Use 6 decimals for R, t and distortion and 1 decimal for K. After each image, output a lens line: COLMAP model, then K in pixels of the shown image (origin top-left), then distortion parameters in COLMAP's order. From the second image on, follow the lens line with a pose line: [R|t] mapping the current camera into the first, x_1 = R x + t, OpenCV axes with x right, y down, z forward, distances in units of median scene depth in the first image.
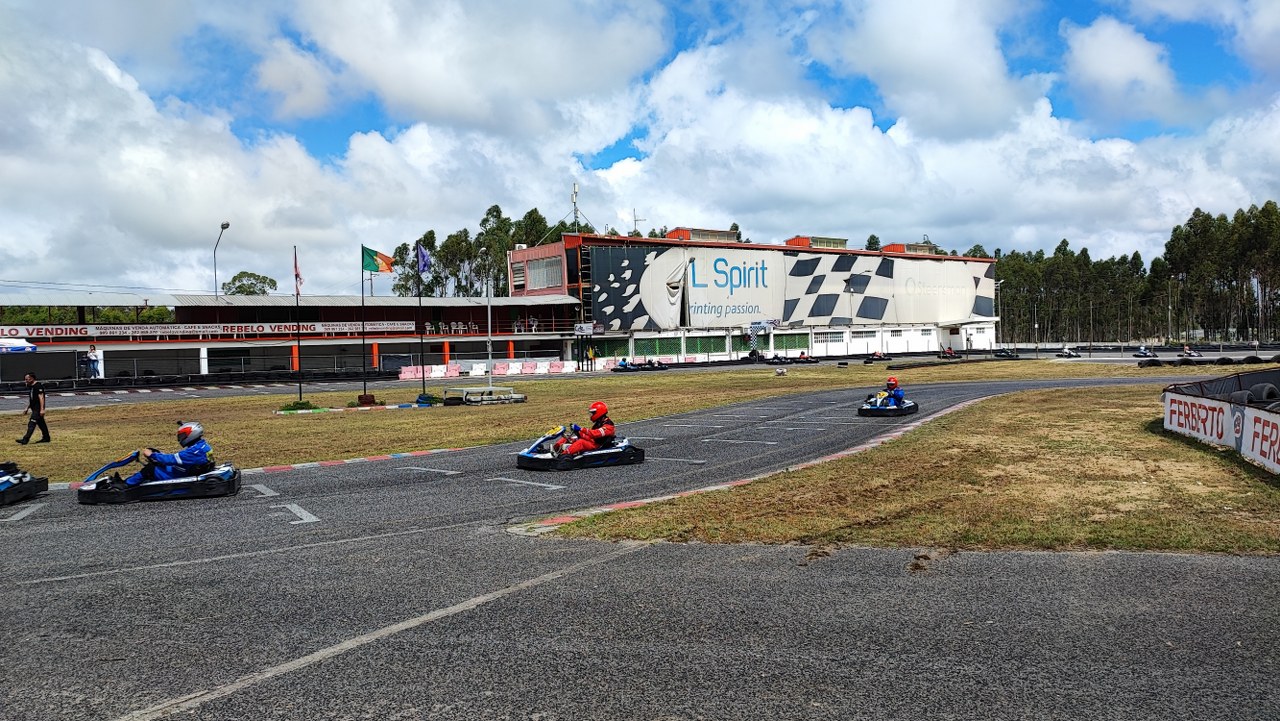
lens RADIAL K [[930.8, 0, 648.3], [0, 930.8, 351.6], [0, 0, 1]] dist [0.063901, -0.045335]
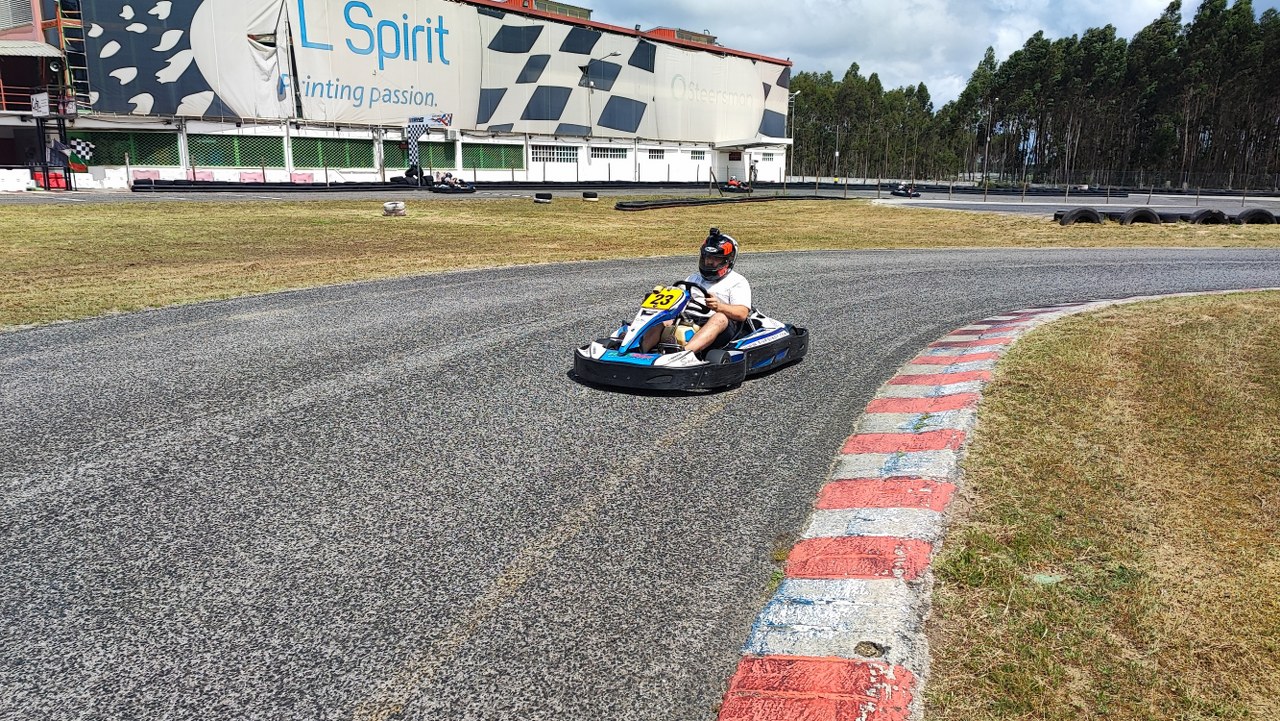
lens RADIAL K [[964.8, 0, 659.6], [0, 964.8, 298.6], [0, 0, 1]] dist [0.067950, -0.004193]
pose [[0.970981, 0.013348, 0.238783, 0.107020], [-0.042971, 0.991930, 0.119284, 0.001486], [-0.235264, -0.126084, 0.963719, 0.319893]]
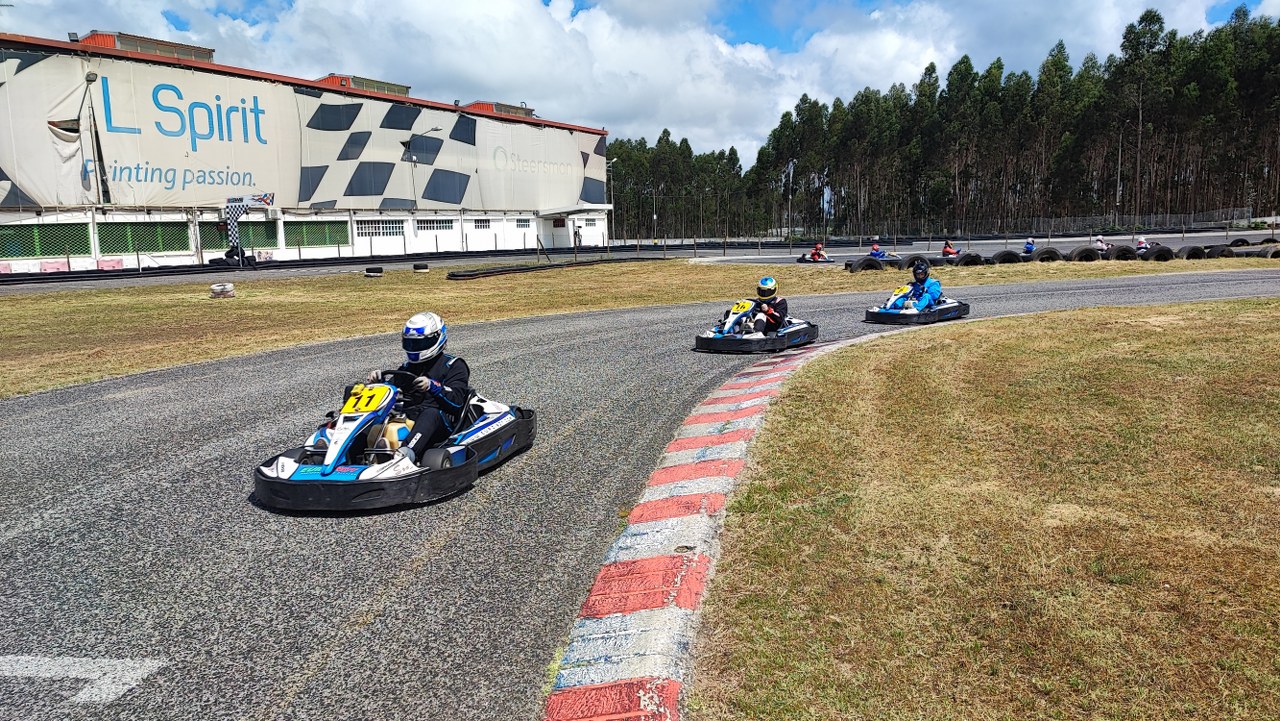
lens RADIAL K [[940.0, 0, 652.6], [0, 940.0, 350.6], [0, 0, 1]] dist [0.053019, -0.007034]
pose [[0.916155, -0.047336, 0.398019, 0.102014], [0.005298, 0.994346, 0.106060, 0.001215], [-0.400789, -0.095059, 0.911226, 0.307054]]
